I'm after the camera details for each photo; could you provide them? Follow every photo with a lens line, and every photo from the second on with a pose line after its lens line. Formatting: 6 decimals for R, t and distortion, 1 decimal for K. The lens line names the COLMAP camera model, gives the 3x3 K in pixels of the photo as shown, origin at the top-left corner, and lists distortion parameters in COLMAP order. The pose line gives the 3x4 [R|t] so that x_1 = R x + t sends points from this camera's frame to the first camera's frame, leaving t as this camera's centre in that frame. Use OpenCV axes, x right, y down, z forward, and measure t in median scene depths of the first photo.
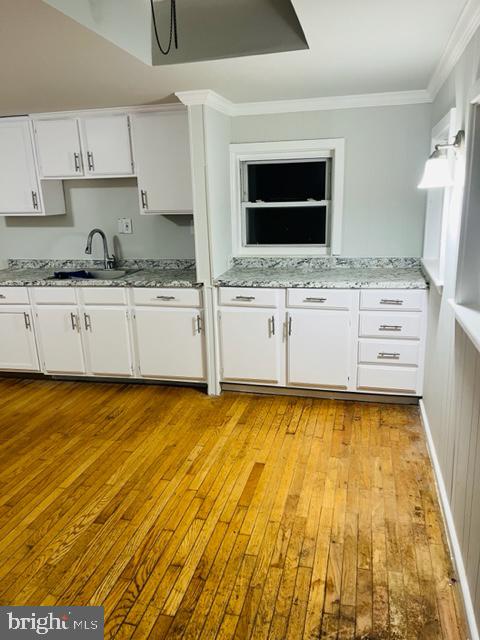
lens RADIAL K [[491.6, 0, 243.2], [0, 491.6, 313.9], [0, 0, 1]] dist [0.059651, -0.085411]
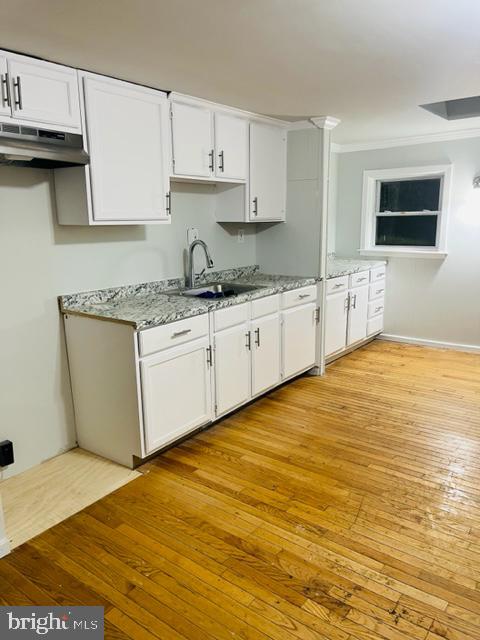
lens RADIAL K [[491.6, 0, 236.2], [0, 491.6, 316.9], [0, 0, 1]] dist [0.059651, -0.085411]
pose [[0.382968, -0.157861, 0.910173, -1.197086], [0.210797, 0.974228, 0.080276, -0.107653], [-0.899389, 0.161119, 0.406375, 0.681604]]
